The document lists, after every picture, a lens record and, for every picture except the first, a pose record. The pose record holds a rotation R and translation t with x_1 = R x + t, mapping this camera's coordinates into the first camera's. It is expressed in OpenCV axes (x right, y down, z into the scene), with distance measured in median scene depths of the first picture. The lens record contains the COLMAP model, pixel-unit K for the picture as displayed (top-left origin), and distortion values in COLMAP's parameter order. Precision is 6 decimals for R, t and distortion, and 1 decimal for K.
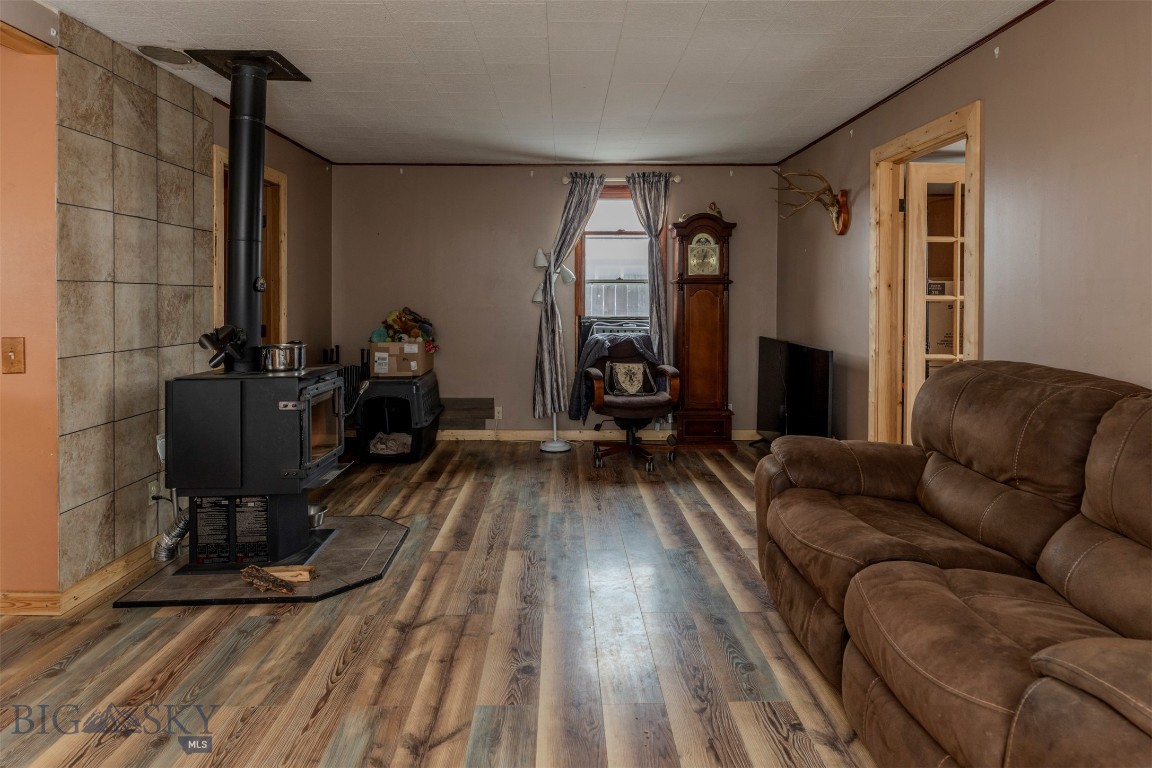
lens RADIAL K [[657.3, 0, 572.0], [0, 657.3, 298.4], [0, 0, 1]] dist [0.001236, -0.000101]
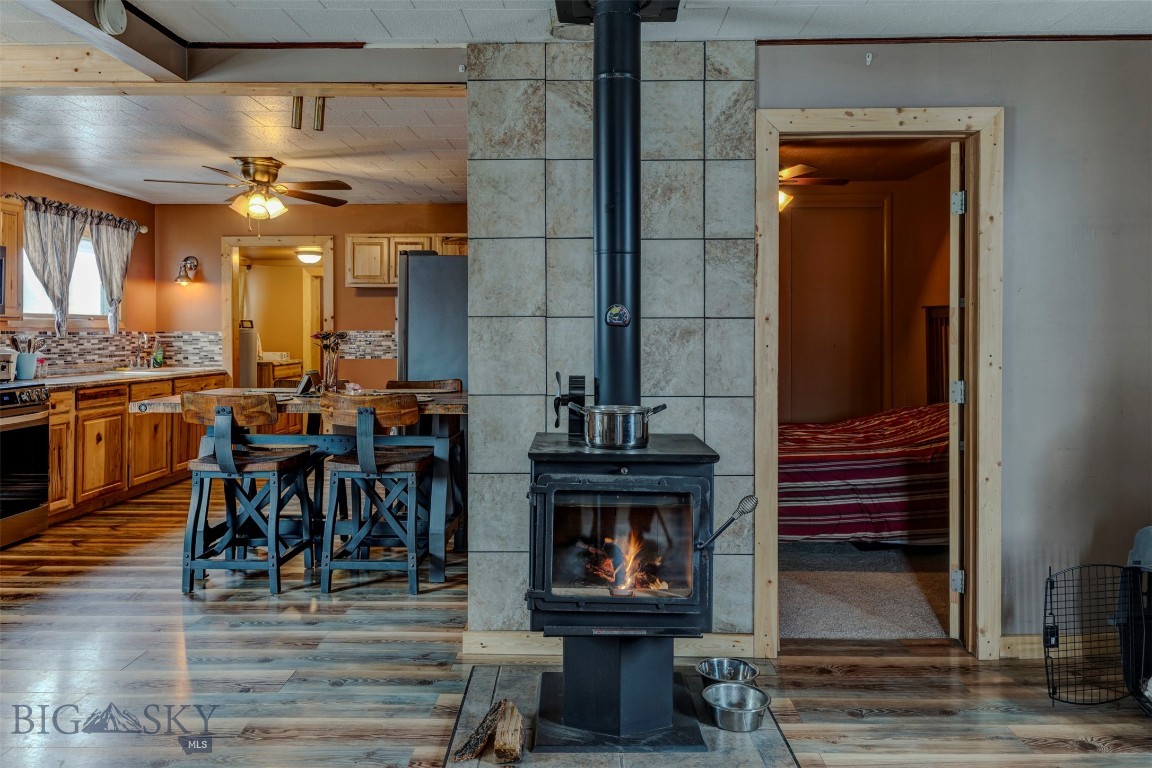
lens RADIAL K [[833.7, 0, 575.2], [0, 833.7, 331.8], [0, 0, 1]] dist [0.012025, -0.000311]
pose [[-0.025390, 0.005809, -0.999661, 0.442185], [-0.002556, 0.999979, 0.005876, -0.011098], [0.999674, 0.002705, -0.025374, 1.110909]]
